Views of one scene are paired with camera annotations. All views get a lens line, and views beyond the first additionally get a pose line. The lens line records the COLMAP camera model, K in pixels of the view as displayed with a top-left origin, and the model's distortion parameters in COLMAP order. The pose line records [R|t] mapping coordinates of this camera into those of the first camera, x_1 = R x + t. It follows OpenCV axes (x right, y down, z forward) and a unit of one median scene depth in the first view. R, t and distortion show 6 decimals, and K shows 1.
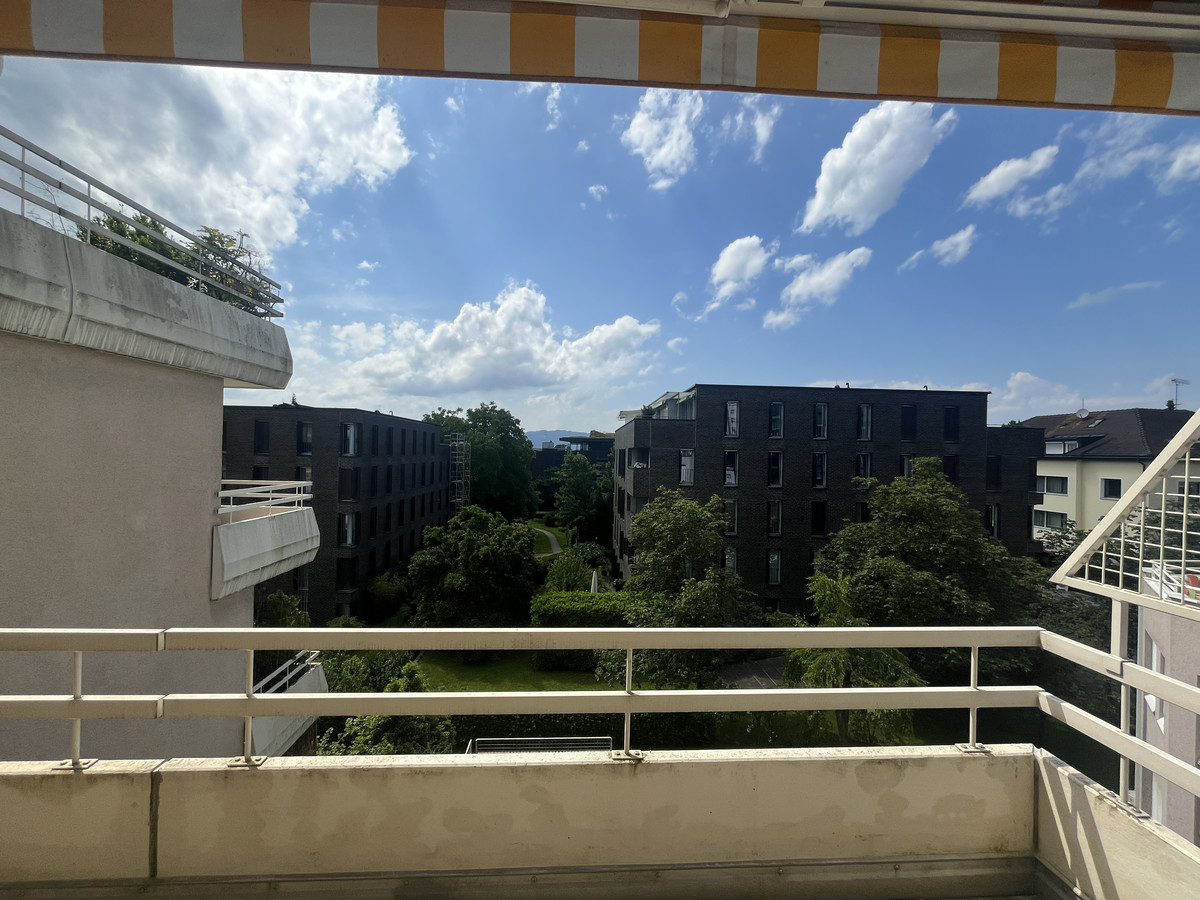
lens RADIAL K [[485.4, 0, 602.3], [0, 485.4, 454.5], [0, 0, 1]] dist [-0.002707, 0.001019]
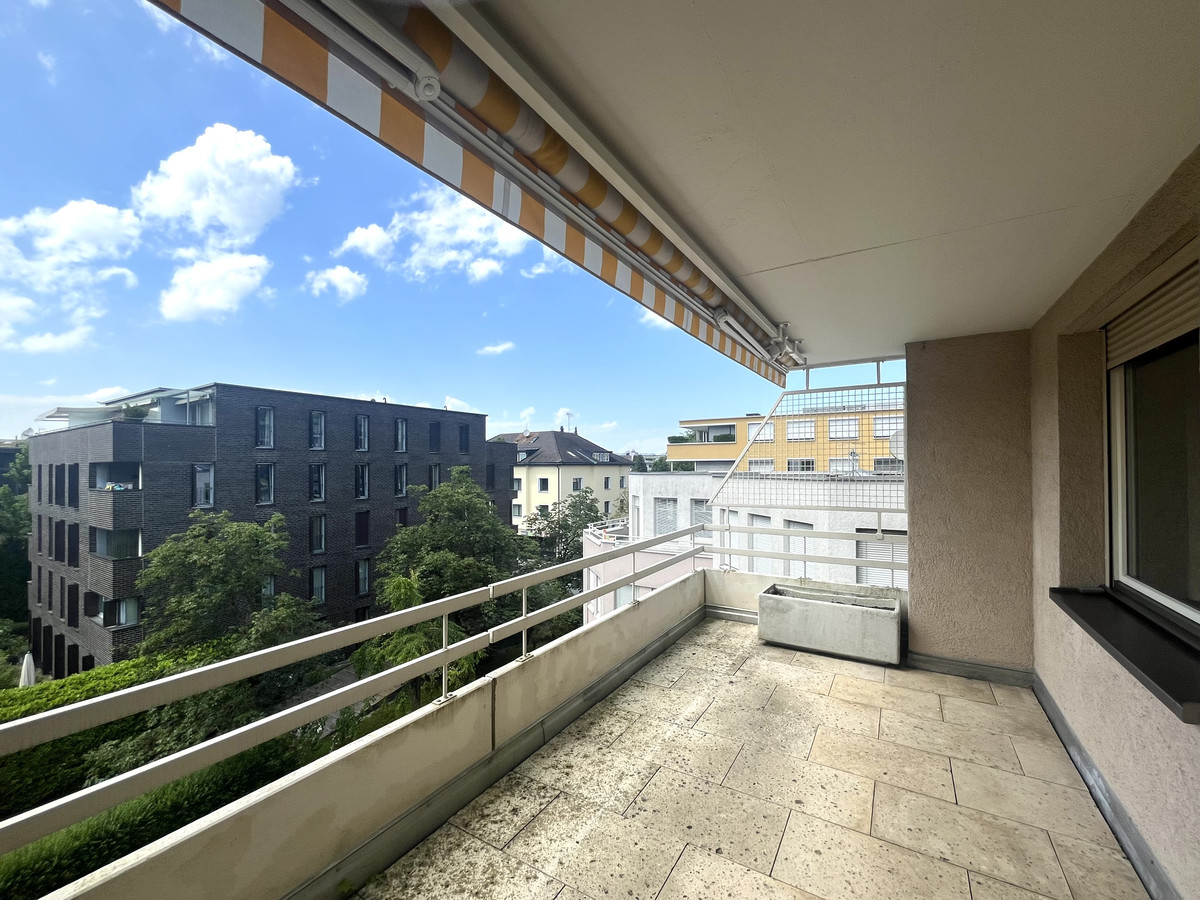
lens RADIAL K [[485.4, 0, 605.1], [0, 485.4, 447.4], [0, 0, 1]] dist [-0.002707, 0.001019]
pose [[0.576776, 0.009085, 0.816852, -0.609850], [0.020963, 0.999444, -0.025918, -0.006734], [-0.816633, 0.032073, 0.576265, -0.056552]]
